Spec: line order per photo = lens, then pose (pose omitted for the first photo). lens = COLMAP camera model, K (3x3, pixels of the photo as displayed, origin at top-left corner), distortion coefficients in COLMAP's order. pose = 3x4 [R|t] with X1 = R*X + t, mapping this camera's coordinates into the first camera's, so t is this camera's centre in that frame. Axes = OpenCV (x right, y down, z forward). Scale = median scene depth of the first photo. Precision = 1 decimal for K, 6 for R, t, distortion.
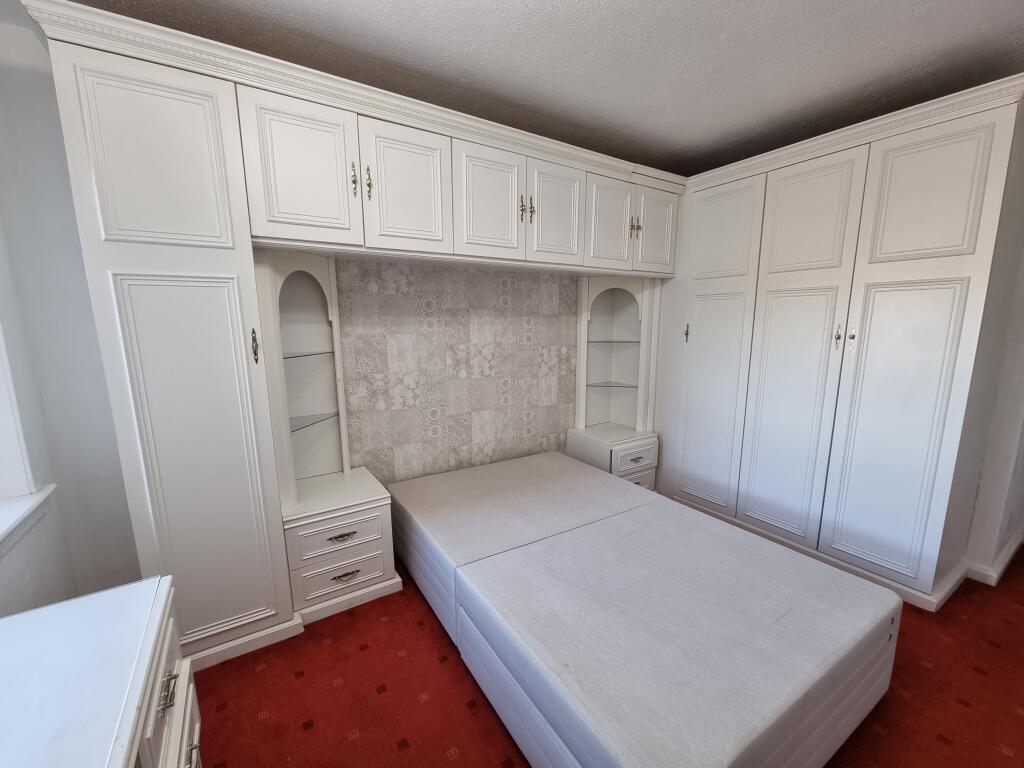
lens RADIAL K [[428.5, 0, 512.3], [0, 428.5, 399.6], [0, 0, 1]] dist [0.002957, -0.000060]
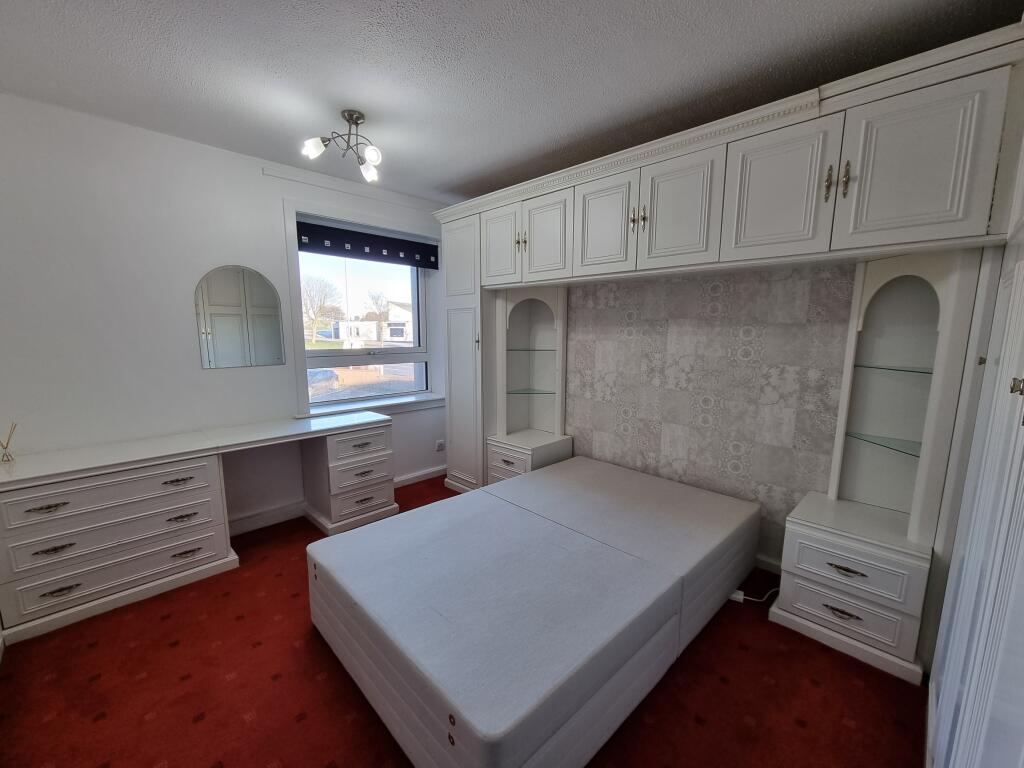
lens RADIAL K [[428.5, 0, 512.3], [0, 428.5, 399.6], [0, 0, 1]] dist [0.002957, -0.000060]
pose [[0.200167, 0.162864, -0.966131, 0.775249], [-0.187141, 0.974288, 0.125467, -0.079378], [0.961723, 0.155688, 0.225499, 0.425993]]
